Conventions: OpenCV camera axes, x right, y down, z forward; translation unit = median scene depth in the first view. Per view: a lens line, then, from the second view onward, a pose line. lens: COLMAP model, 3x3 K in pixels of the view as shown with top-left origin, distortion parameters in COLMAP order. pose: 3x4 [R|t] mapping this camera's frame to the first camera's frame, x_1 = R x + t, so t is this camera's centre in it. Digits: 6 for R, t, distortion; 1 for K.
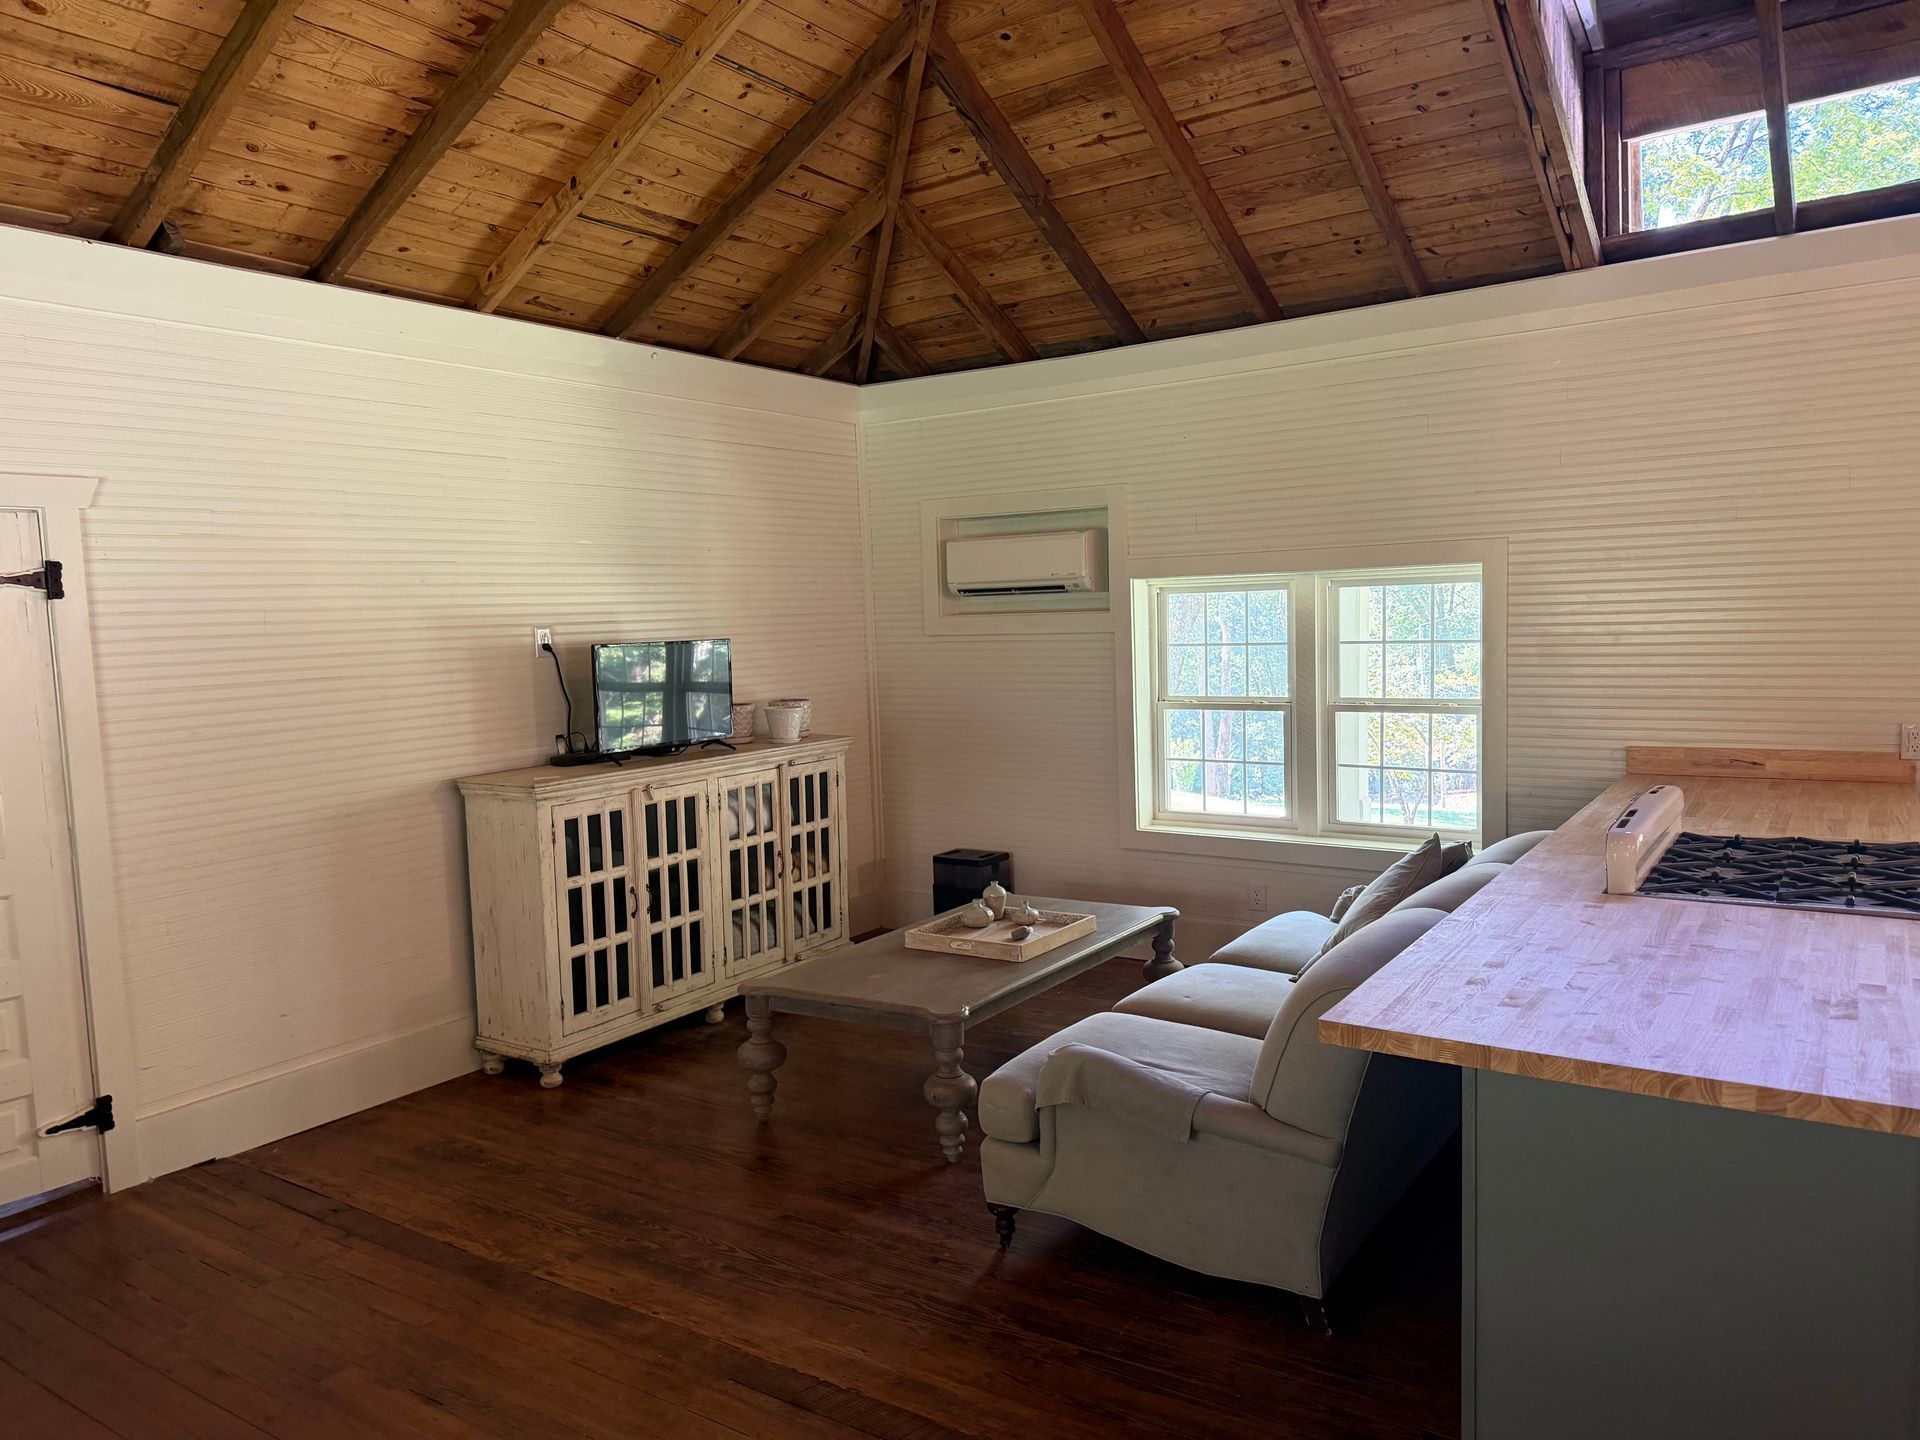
lens RADIAL K [[1333.1, 0, 971.1], [0, 1333.1, 721.4], [0, 0, 1]] dist [-0.013169, 0.001757]
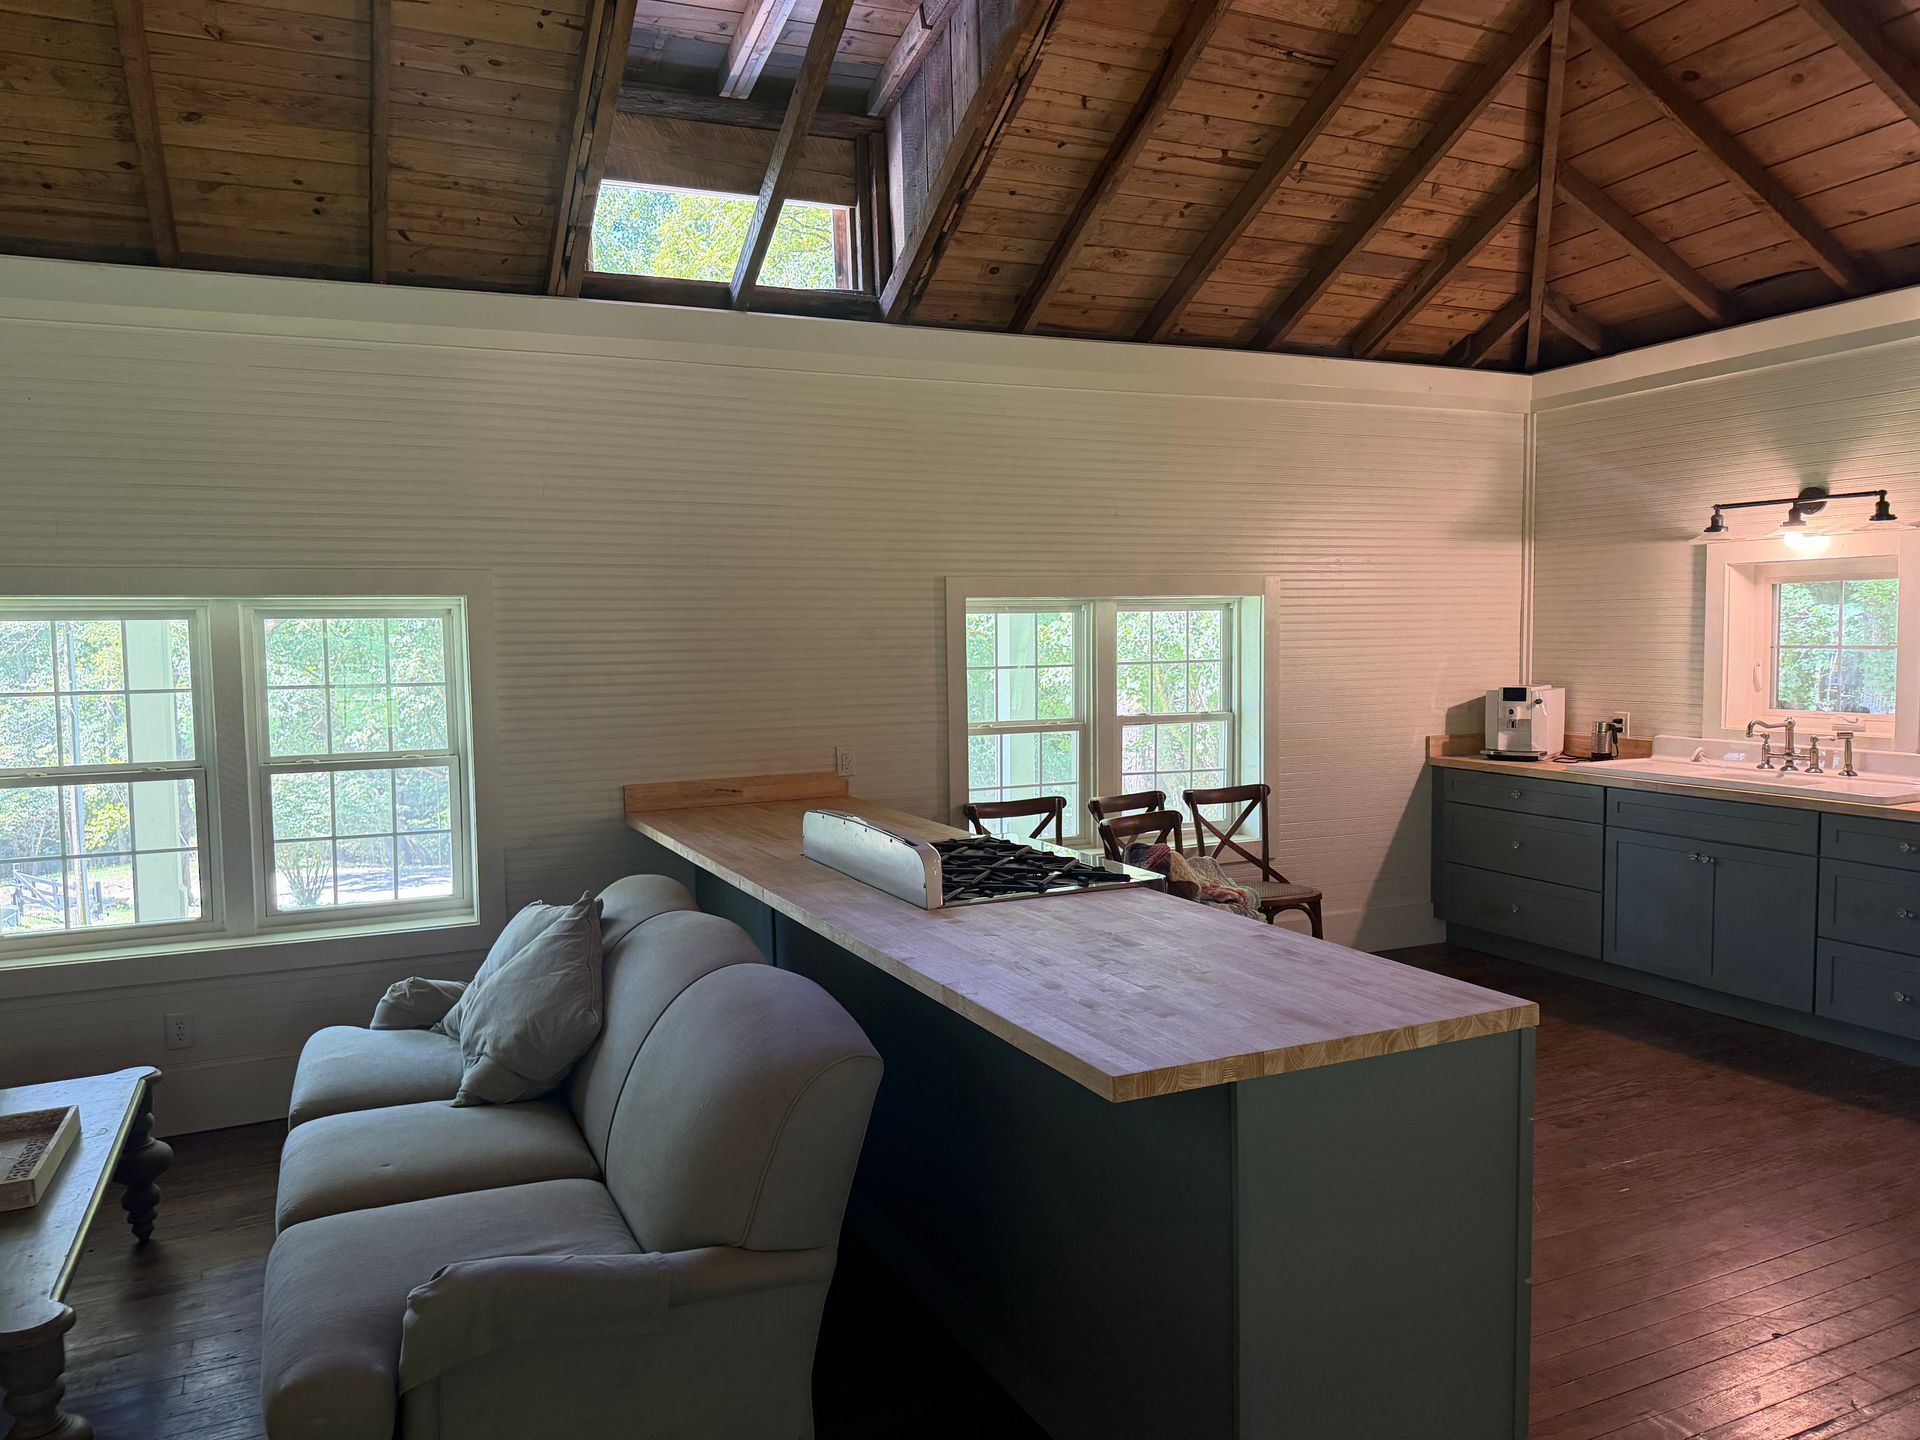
lens RADIAL K [[1325.7, 0, 960.0], [0, 1325.7, 720.0], [0, 0, 1]] dist [0.046650, -0.068230]
pose [[0.517403, -0.030361, 0.855203, -0.229889], [0.070531, 0.997483, -0.007260, -0.005127], [-0.852830, 0.064075, 0.518242, 0.263604]]
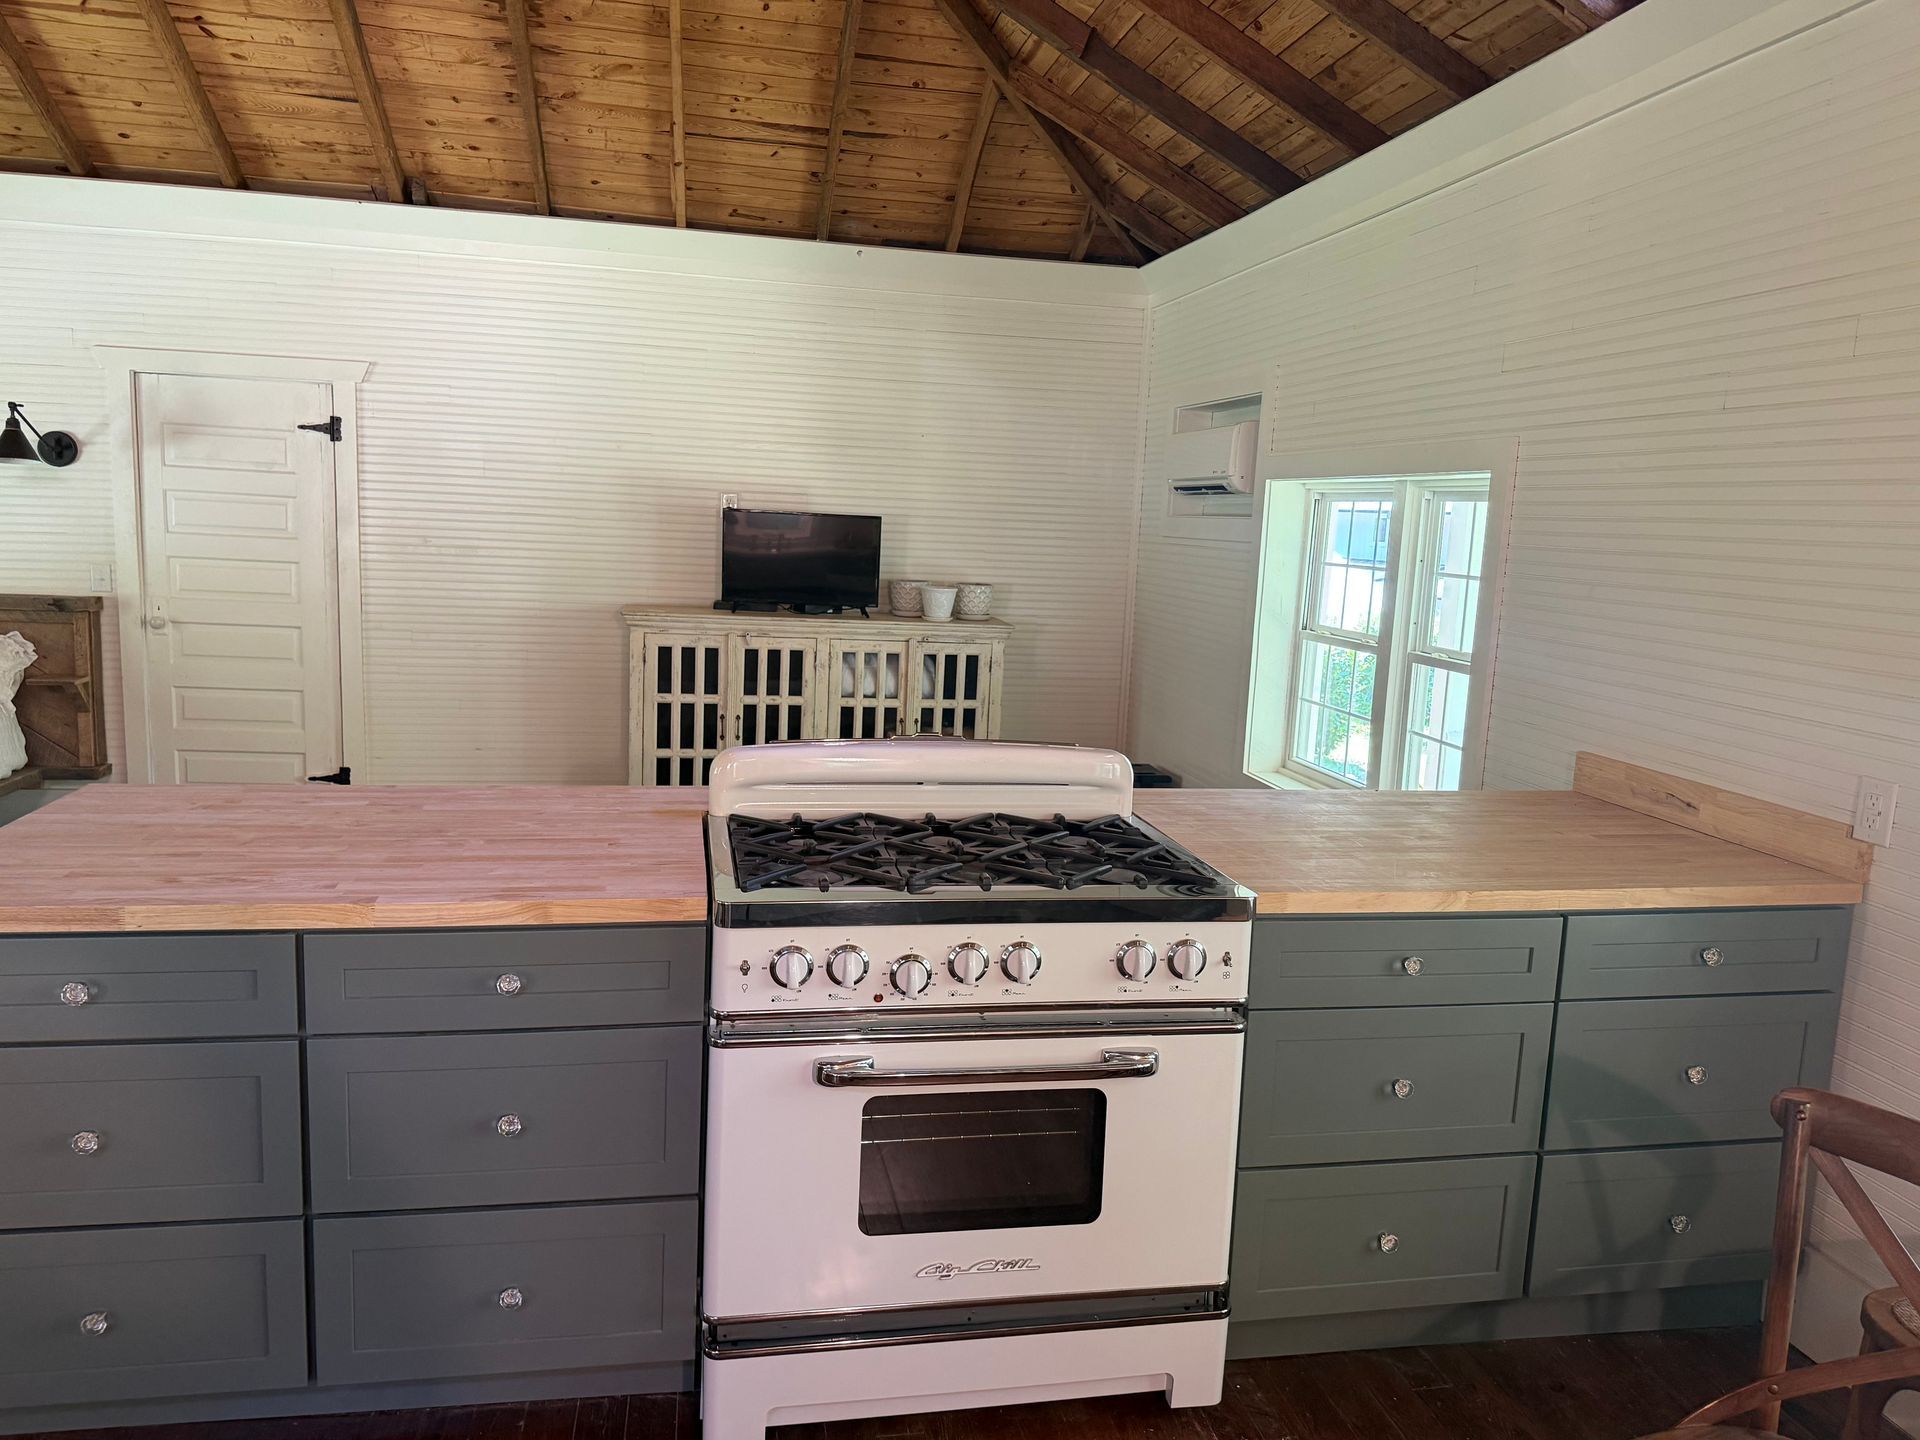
lens RADIAL K [[1374.9, 0, 952.3], [0, 1374.9, 716.7], [0, 0, 1]] dist [0.054628, -0.064600]
pose [[0.697999, 0.167571, -0.696217, 0.760071], [-0.130103, 0.985730, 0.106817, -0.032252], [0.704181, 0.016022, 0.709840, 0.276728]]
